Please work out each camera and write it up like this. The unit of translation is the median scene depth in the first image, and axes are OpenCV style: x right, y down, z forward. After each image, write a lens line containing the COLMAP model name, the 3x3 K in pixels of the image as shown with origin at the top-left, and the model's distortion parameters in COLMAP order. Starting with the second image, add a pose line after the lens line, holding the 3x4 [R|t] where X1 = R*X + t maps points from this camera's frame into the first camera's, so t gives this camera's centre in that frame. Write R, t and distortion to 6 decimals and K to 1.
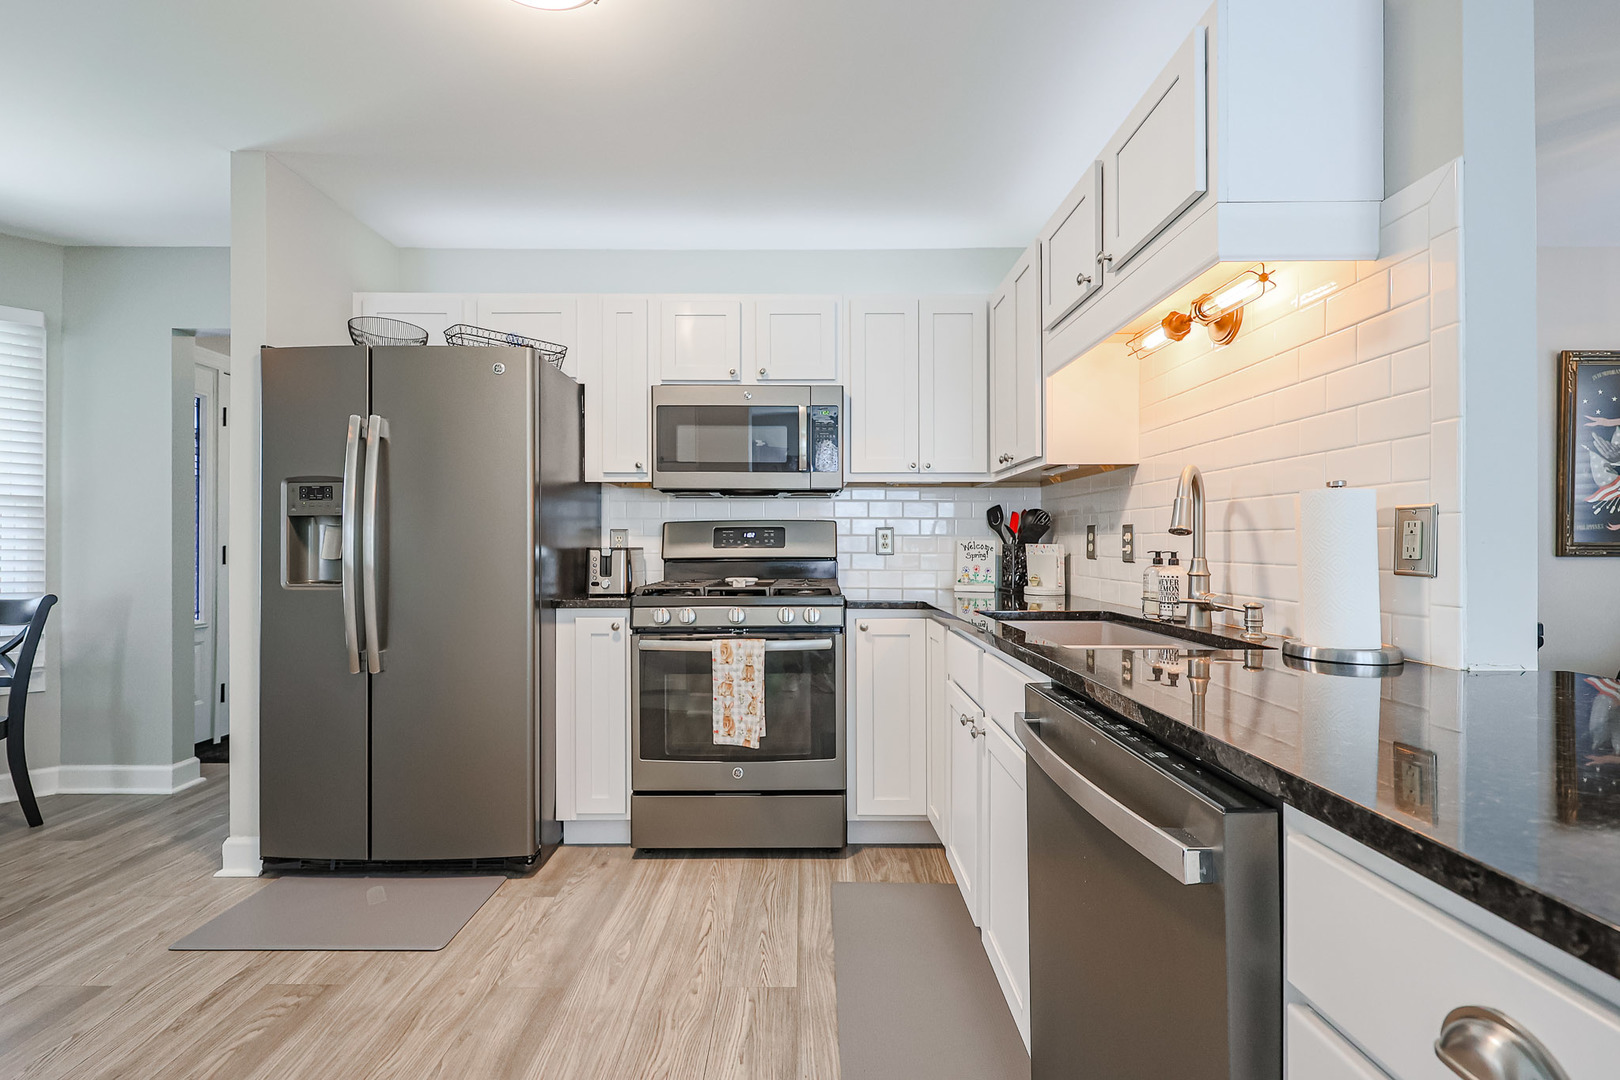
lens RADIAL K [[692.6, 0, 811.8], [0, 692.6, 537.0], [0, 0, 1]] dist [-0.001420, -0.001027]
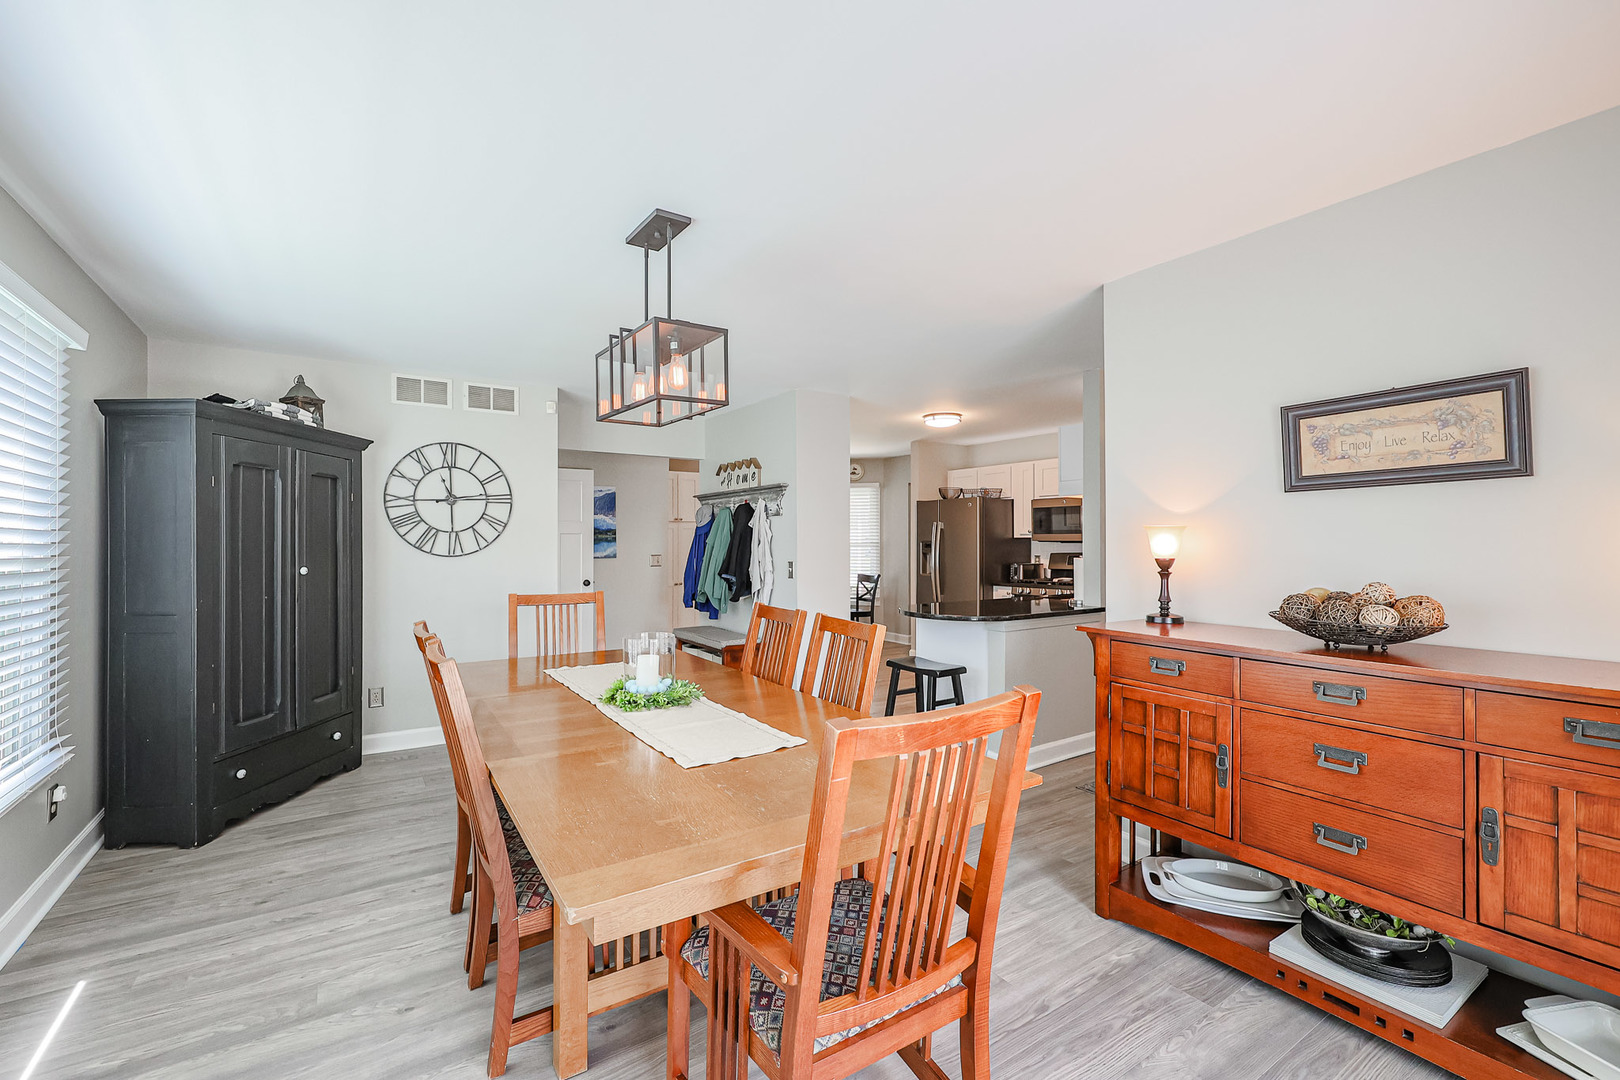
lens RADIAL K [[692.6, 0, 807.3], [0, 692.6, 539.4], [0, 0, 1]] dist [-0.001420, -0.001027]
pose [[0.546973, -0.002176, -0.837147, 1.586054], [0.005202, 0.999986, 0.000800, -0.092899], [0.837134, -0.004793, 0.546977, -1.169774]]
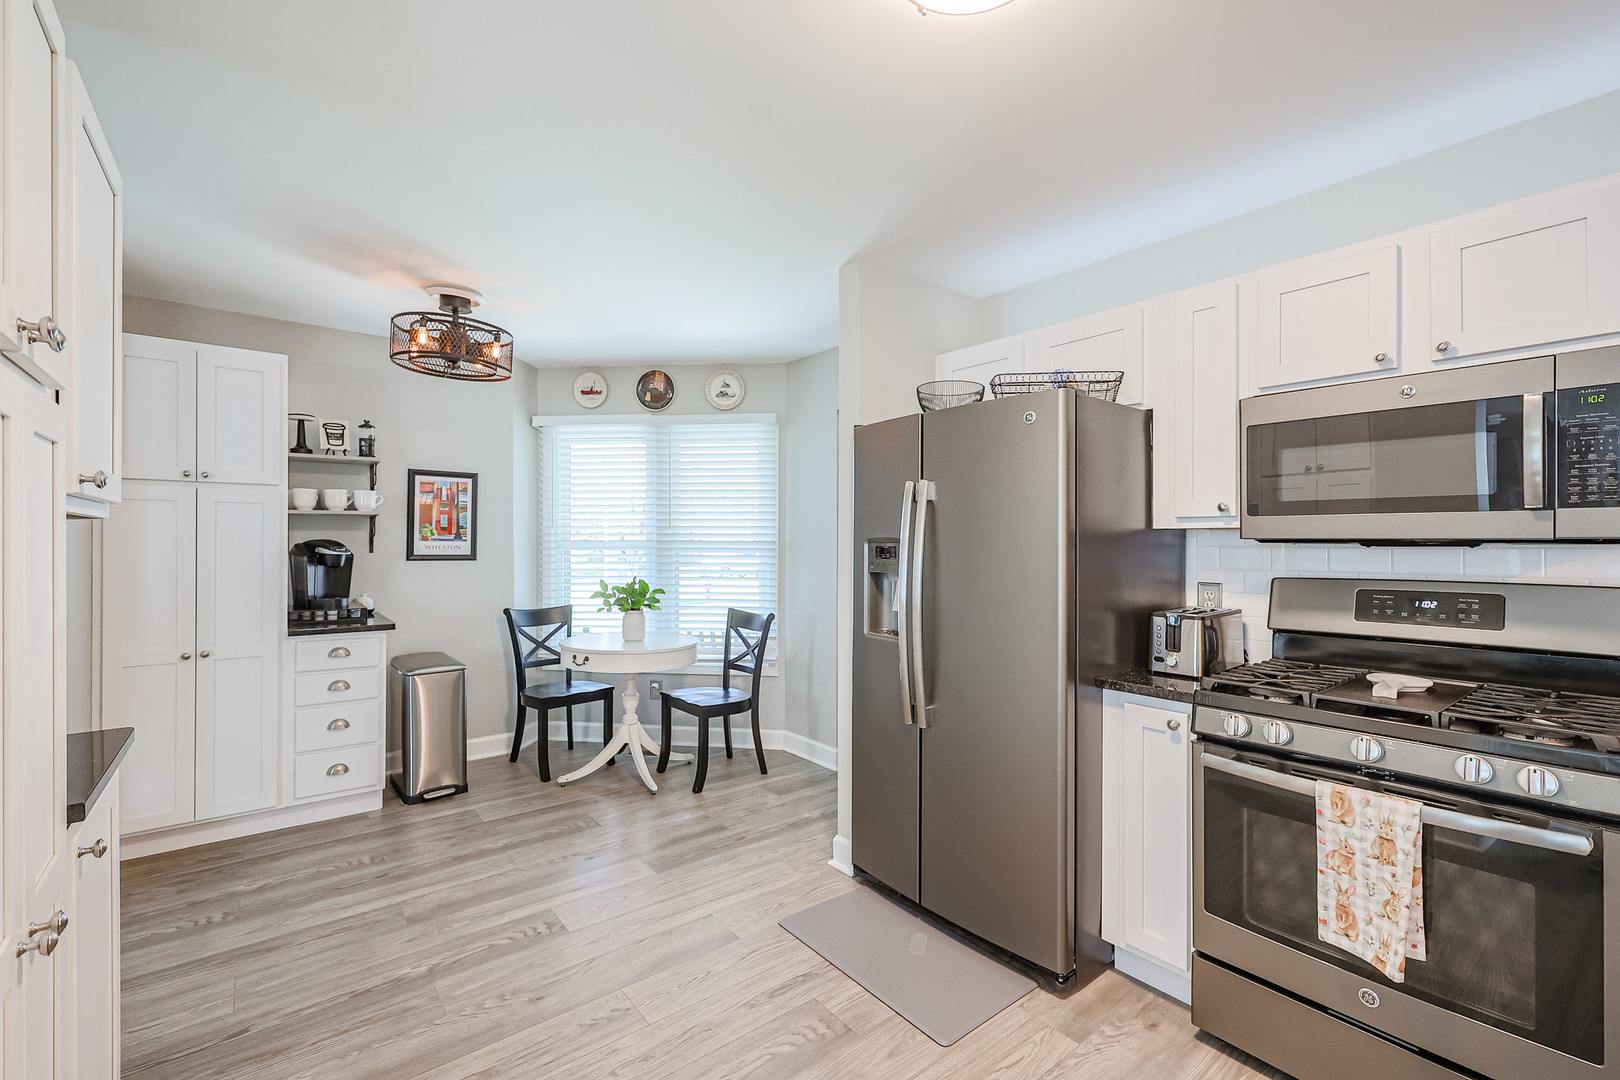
lens RADIAL K [[692.6, 0, 806.3], [0, 692.6, 539.3], [0, 0, 1]] dist [-0.001420, -0.001027]
pose [[0.614302, 0.000748, -0.789071, 0.075927], [0.002660, 0.999992, 0.003019, -0.082626], [0.789067, -0.003954, 0.614295, 0.203764]]
